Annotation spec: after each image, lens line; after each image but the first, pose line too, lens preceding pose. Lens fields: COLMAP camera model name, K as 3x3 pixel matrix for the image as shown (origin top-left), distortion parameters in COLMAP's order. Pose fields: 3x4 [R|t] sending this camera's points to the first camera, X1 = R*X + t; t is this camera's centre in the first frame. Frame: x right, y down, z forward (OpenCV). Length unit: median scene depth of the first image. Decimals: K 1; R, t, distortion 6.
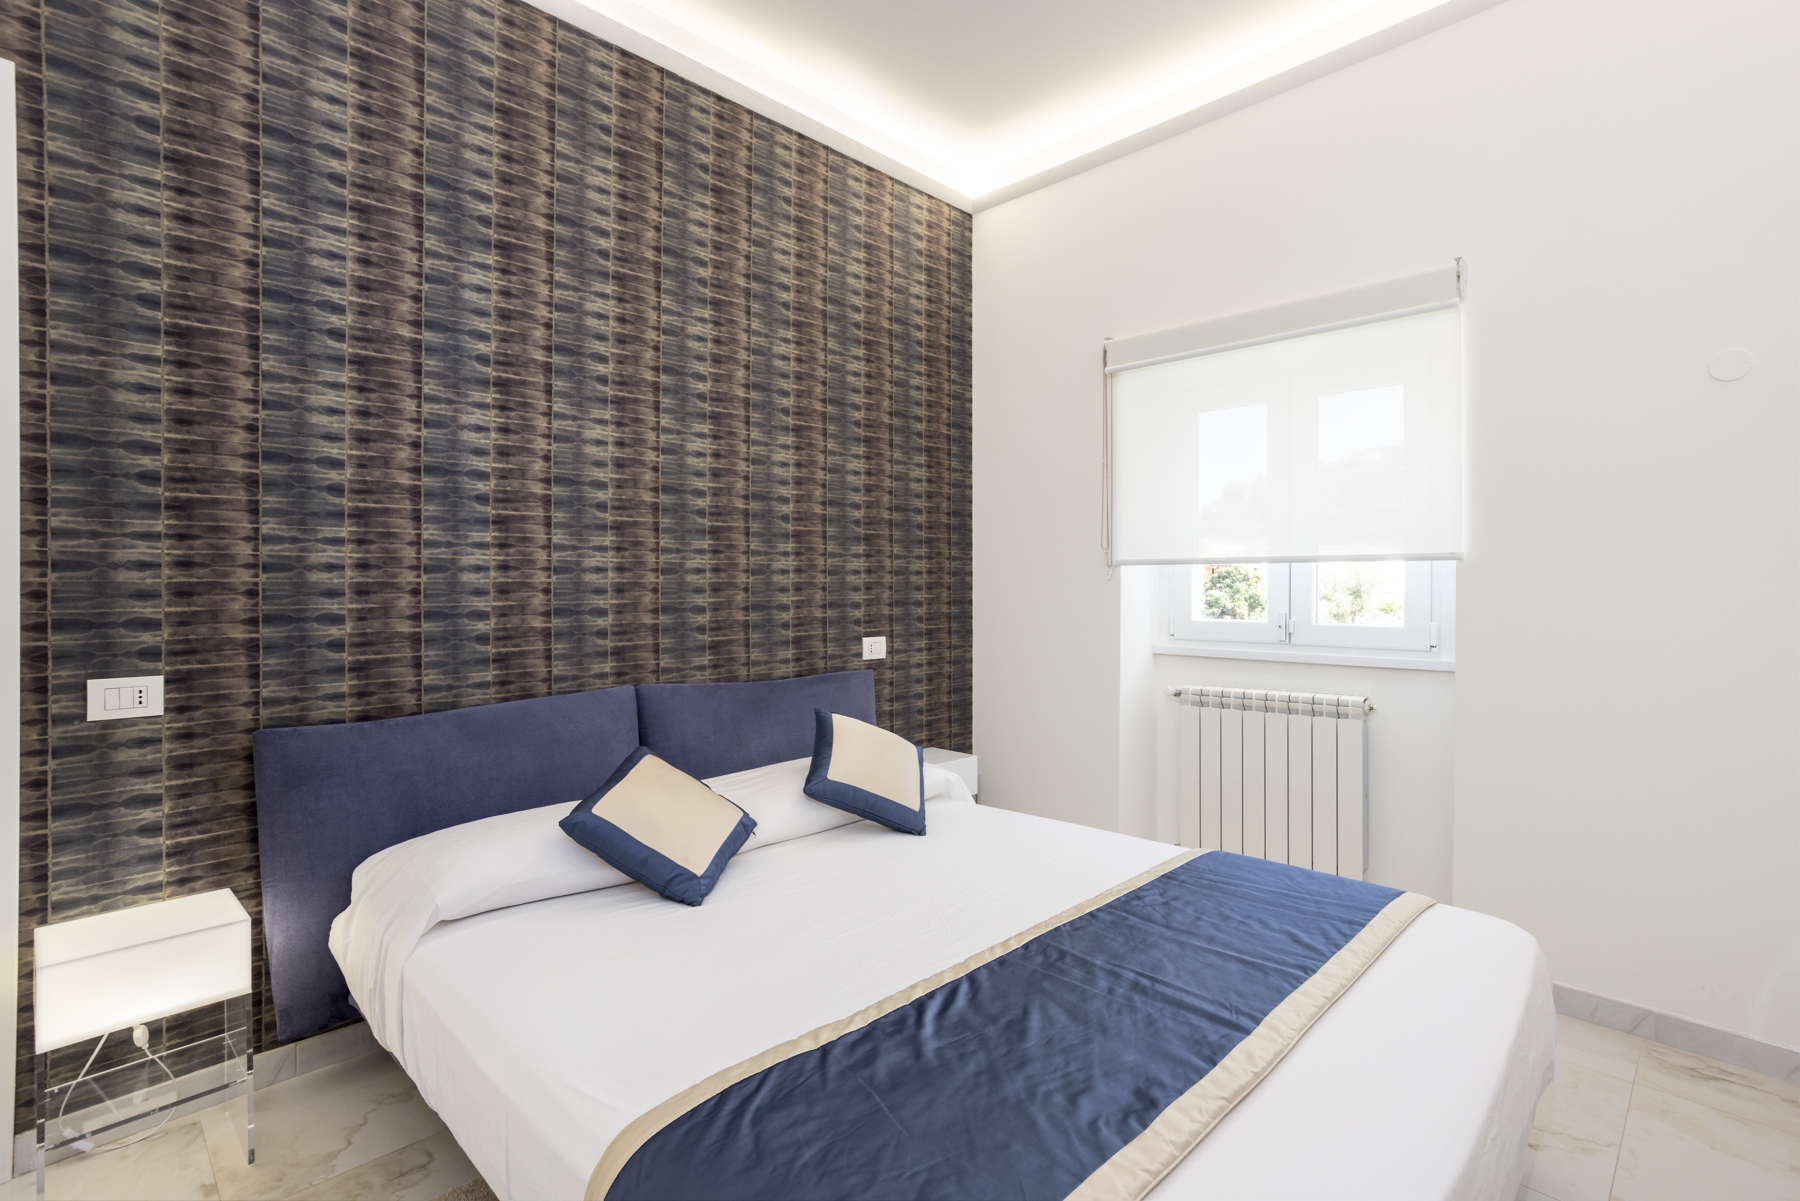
lens RADIAL K [[868.9, 0, 900.0], [0, 868.9, 600.5], [0, 0, 1]] dist [-0.001297, -0.000168]
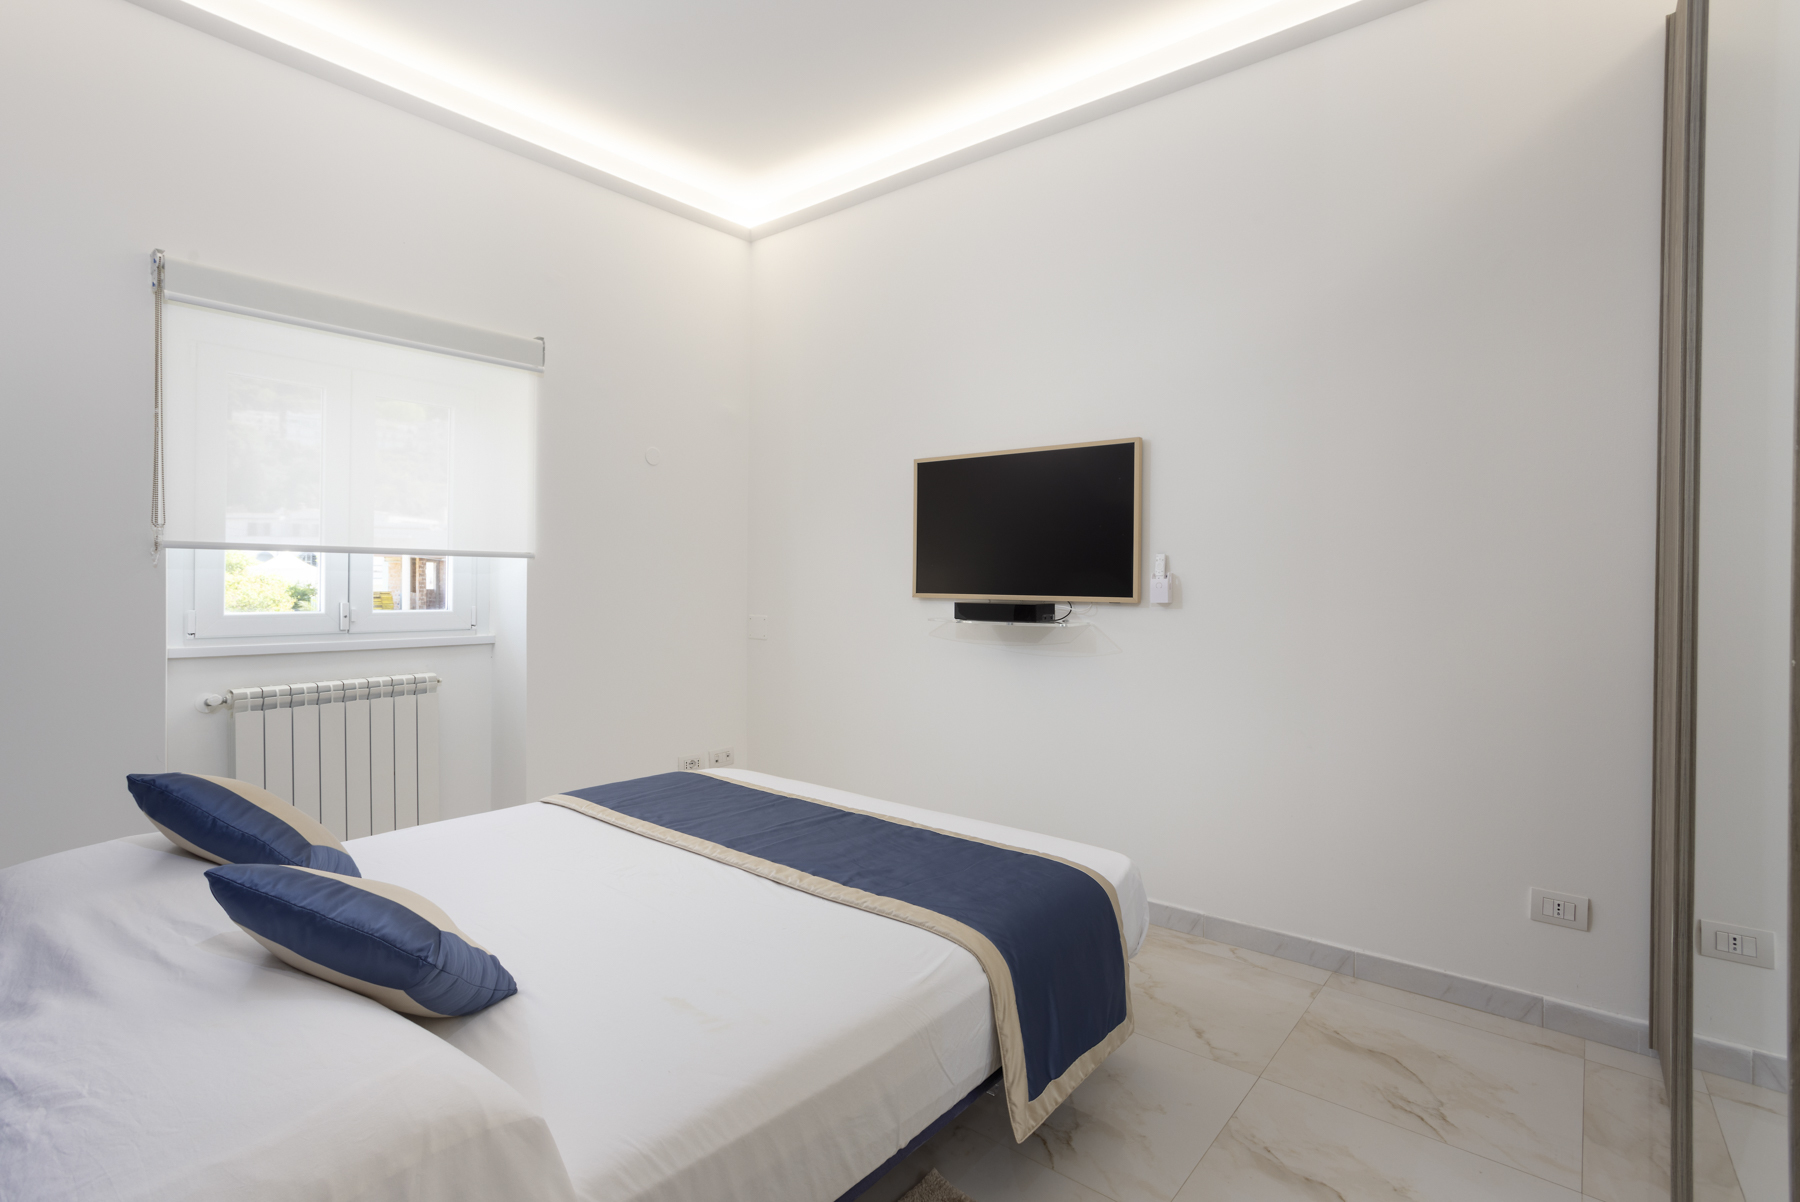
lens RADIAL K [[868.9, 0, 900.0], [0, 868.9, 601.0], [0, 0, 1]] dist [-0.001297, -0.000168]
pose [[-0.077794, -0.019768, 0.996773, -0.742677], [0.011299, 0.999722, 0.020708, -0.001686], [-0.996905, 0.012874, -0.077549, 0.529129]]
